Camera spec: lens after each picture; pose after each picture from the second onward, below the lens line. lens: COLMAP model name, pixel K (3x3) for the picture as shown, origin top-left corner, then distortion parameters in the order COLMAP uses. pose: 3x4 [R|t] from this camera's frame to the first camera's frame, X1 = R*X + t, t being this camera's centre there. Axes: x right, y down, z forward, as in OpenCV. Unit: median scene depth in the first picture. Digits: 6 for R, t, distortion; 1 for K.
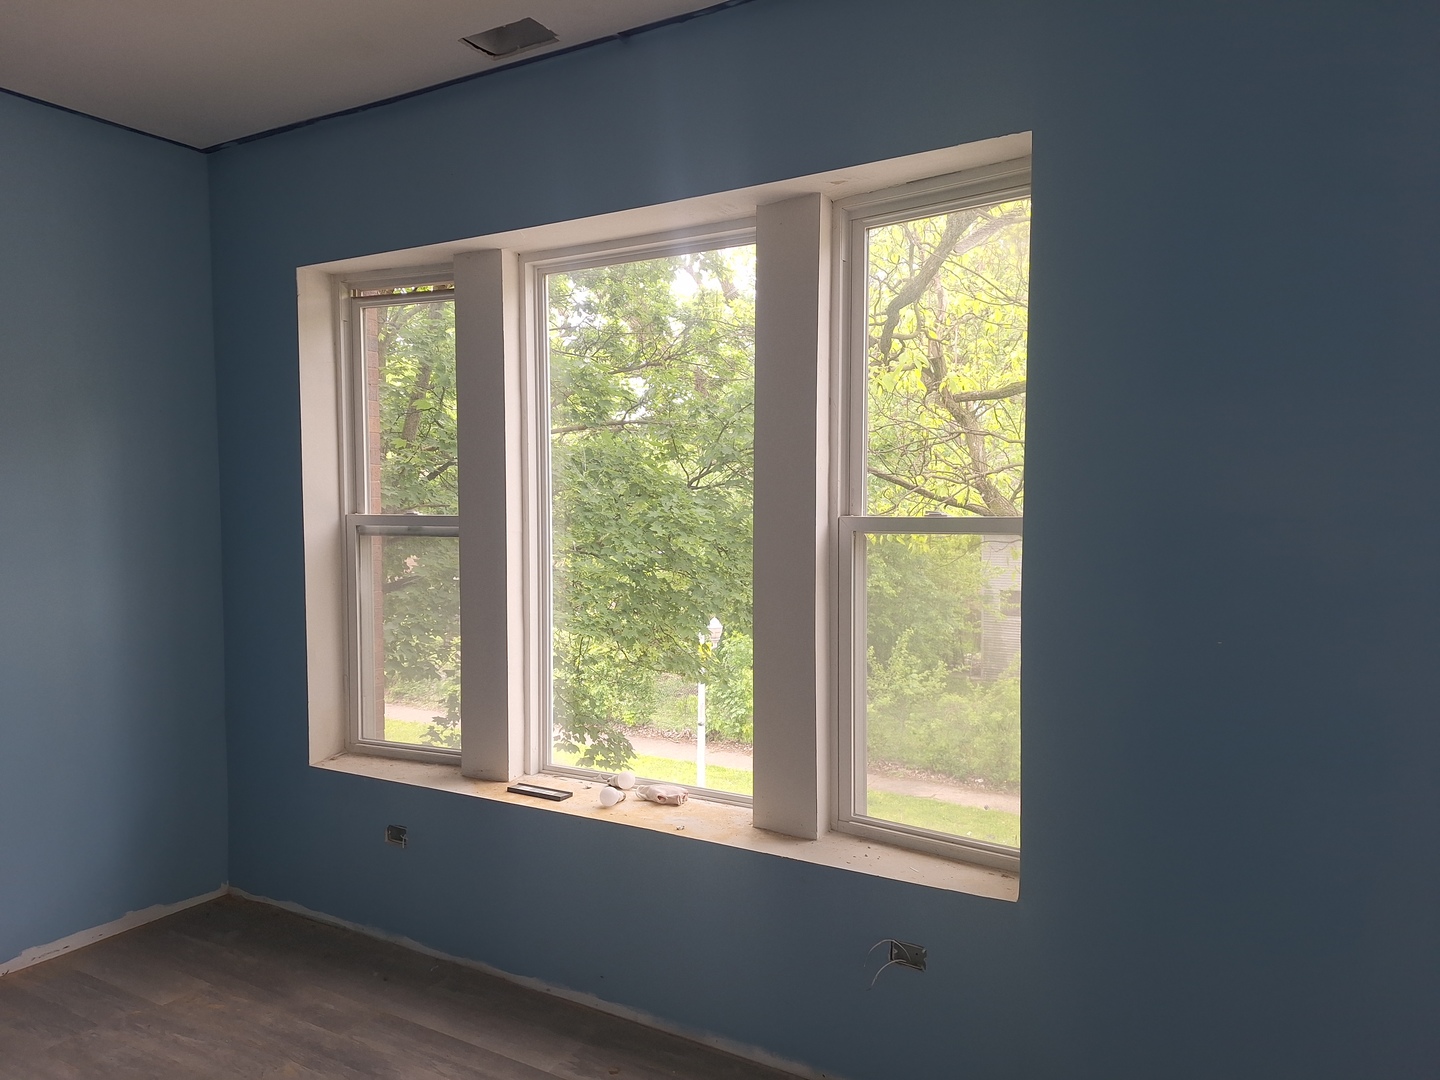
lens RADIAL K [[1003.3, 0, 727.0], [0, 1003.3, 544.7], [0, 0, 1]] dist [0.009378, 0.000764]
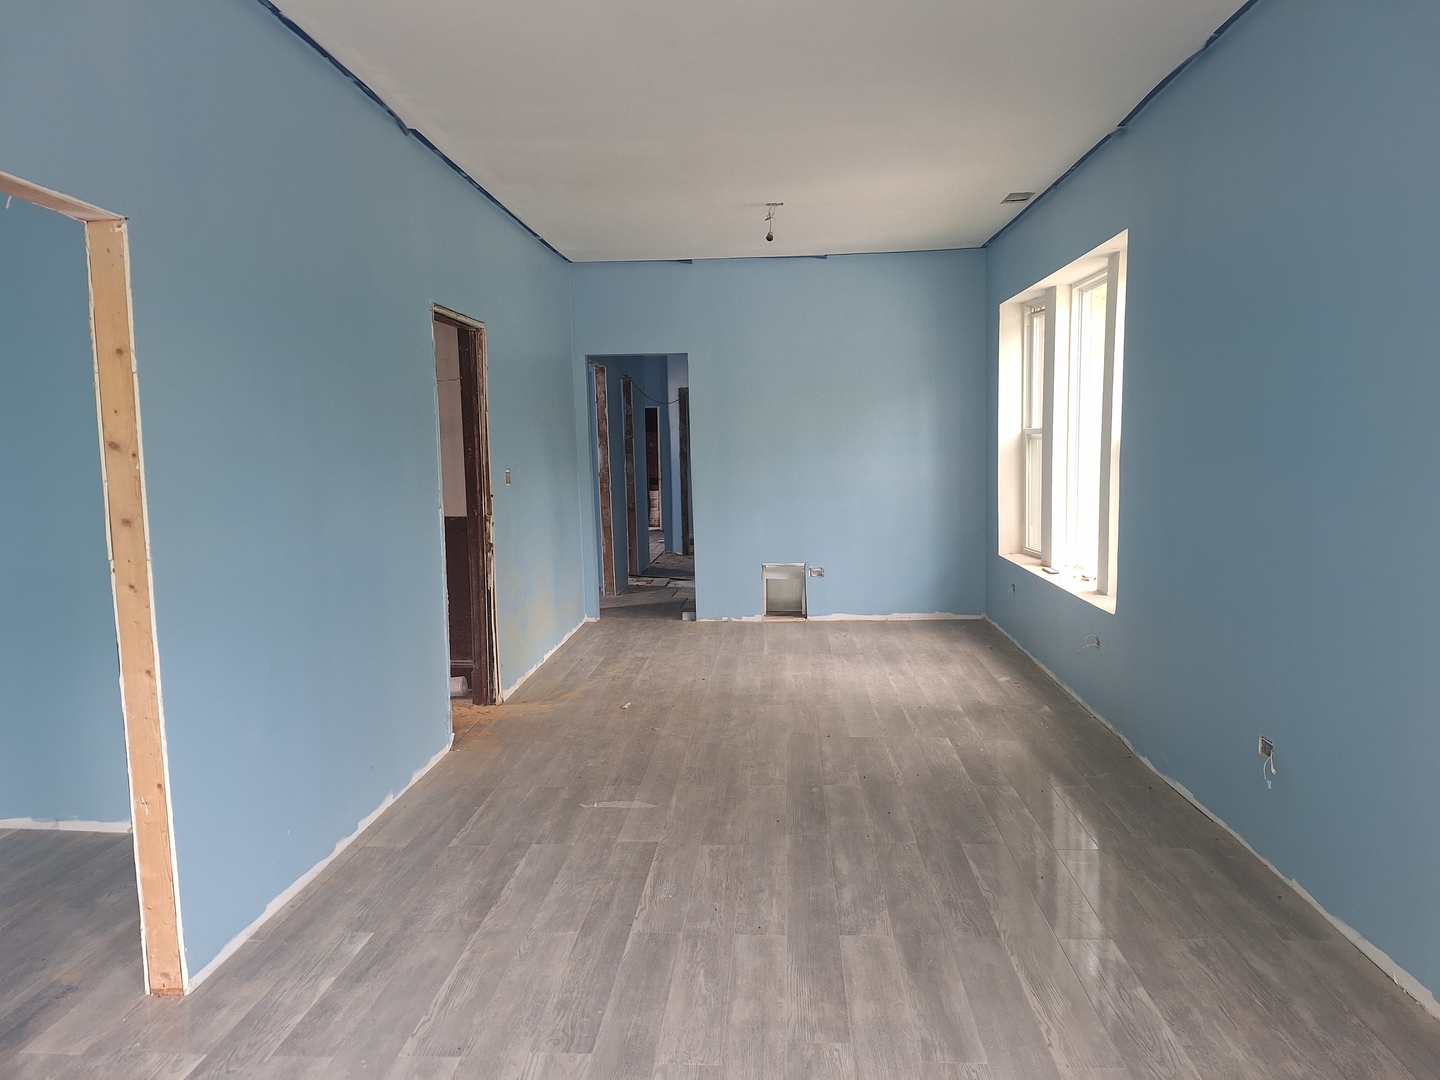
lens RADIAL K [[1003.3, 0, 718.9], [0, 1003.3, 539.5], [0, 0, 1]] dist [0.009378, 0.000764]
pose [[0.458998, 0.083342, -0.884519, 1.187842], [-0.007920, 0.995935, 0.089731, 0.015417], [0.888402, -0.034181, 0.457792, -0.448277]]
